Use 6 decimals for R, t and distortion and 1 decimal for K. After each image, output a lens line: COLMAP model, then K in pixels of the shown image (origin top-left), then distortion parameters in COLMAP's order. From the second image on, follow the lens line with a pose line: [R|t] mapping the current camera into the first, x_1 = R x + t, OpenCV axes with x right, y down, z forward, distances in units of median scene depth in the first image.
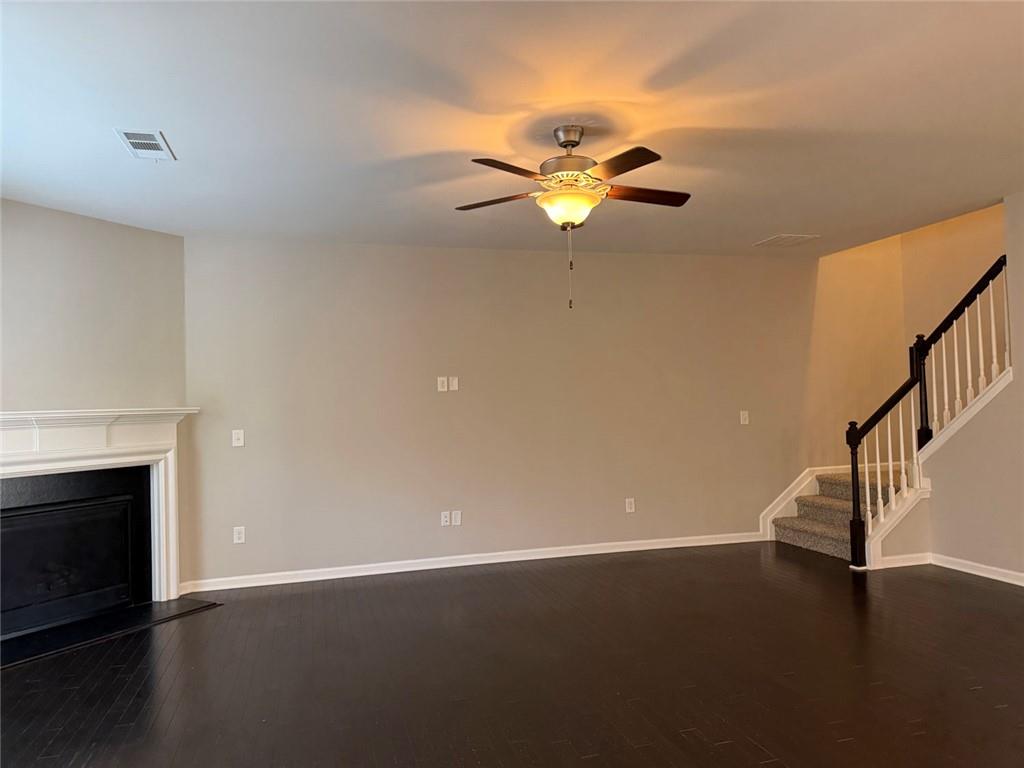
lens RADIAL K [[725.4, 0, 508.7], [0, 725.4, 383.6], [0, 0, 1]] dist [0.069668, -0.043611]
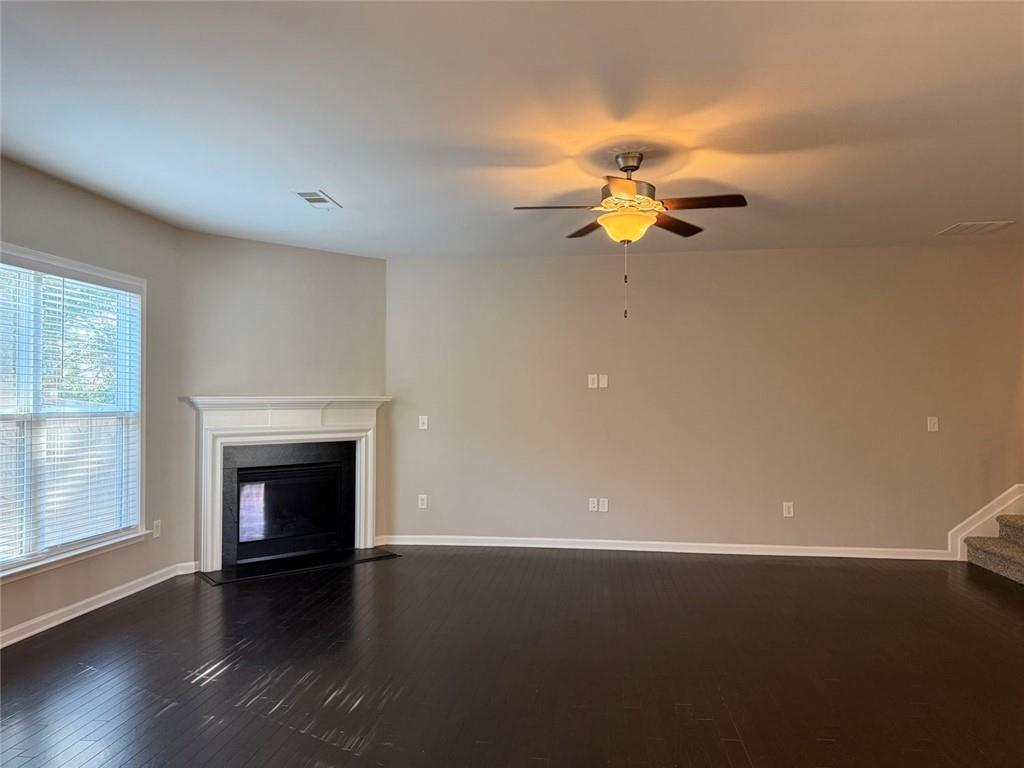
lens RADIAL K [[725.4, 0, 515.3], [0, 725.4, 384.1], [0, 0, 1]] dist [0.069668, -0.043611]
pose [[0.926309, 0.020702, -0.376196, 0.230141], [-0.015630, 0.999741, 0.016531, -0.012169], [0.376441, -0.009433, 0.926393, -0.059231]]
